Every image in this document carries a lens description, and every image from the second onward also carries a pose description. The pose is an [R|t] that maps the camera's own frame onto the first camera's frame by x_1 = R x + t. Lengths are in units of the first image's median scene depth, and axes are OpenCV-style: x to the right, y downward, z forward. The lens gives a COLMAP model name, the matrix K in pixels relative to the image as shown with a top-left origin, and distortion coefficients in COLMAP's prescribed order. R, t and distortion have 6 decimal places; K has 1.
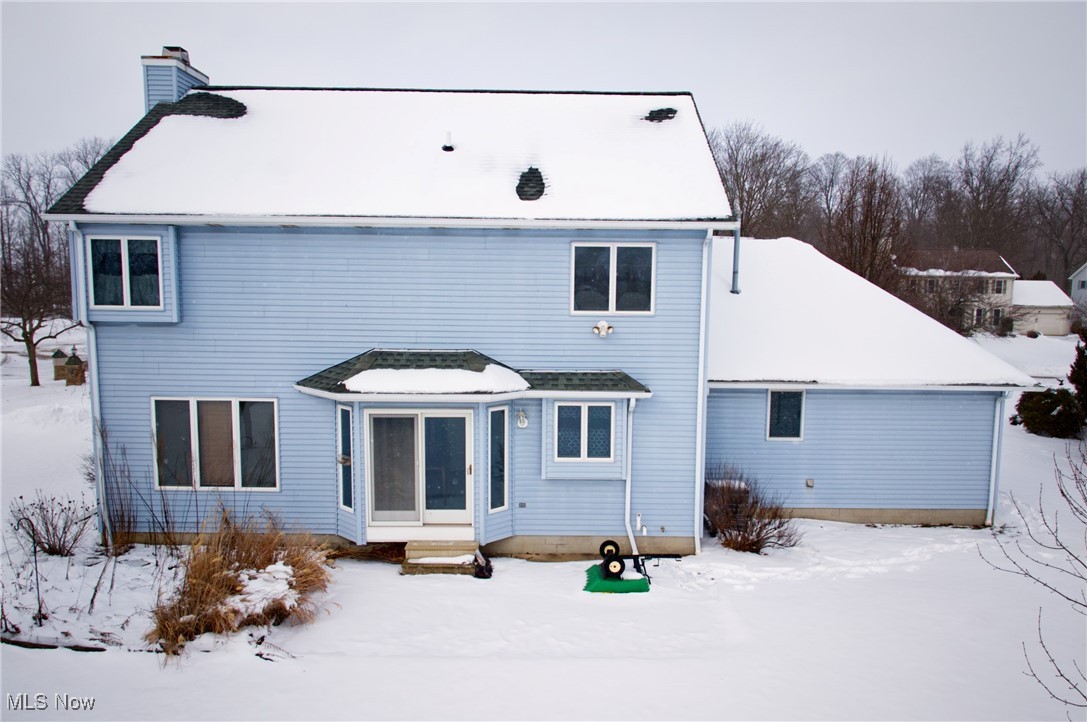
lens RADIAL K [[754.6, 0, 563.8], [0, 754.6, 373.4], [0, 0, 1]] dist [-0.009901, -0.002260]
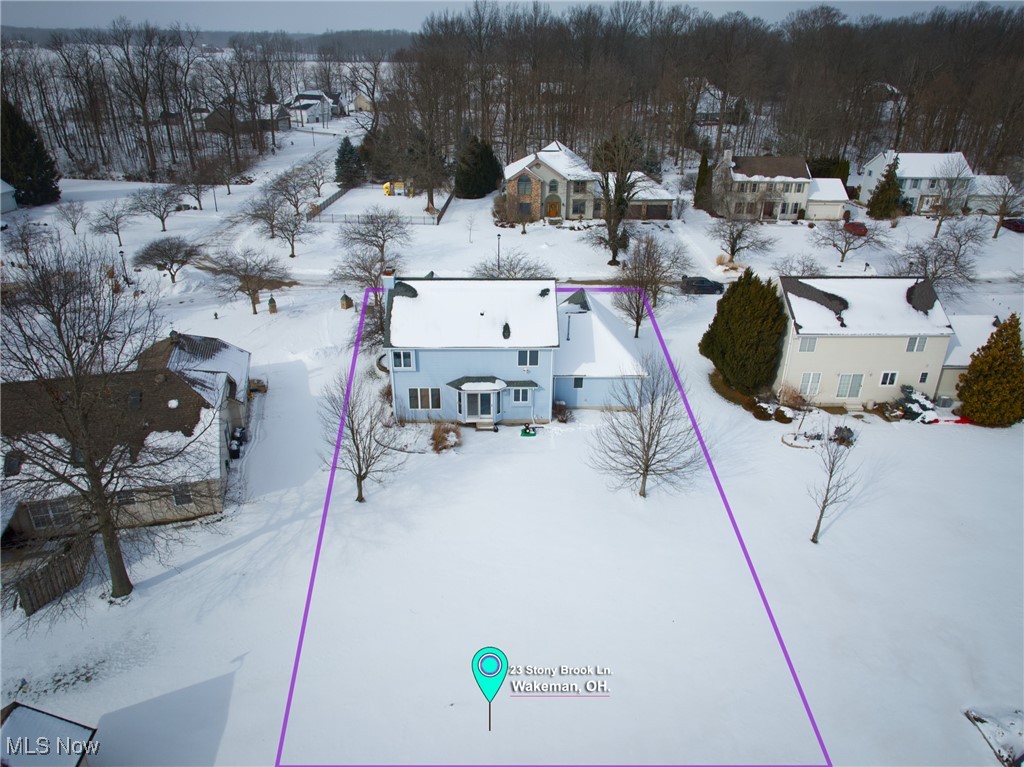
lens RADIAL K [[720.6, 0, 511.0], [0, 720.6, 383.4], [0, 0, 1]] dist [0.010078, -0.018093]
pose [[0.999907, -0.008508, 0.010688, -0.063171], [0.004415, 0.941672, 0.336505, -1.241752], [-0.012927, -0.336426, 0.941621, -2.496227]]
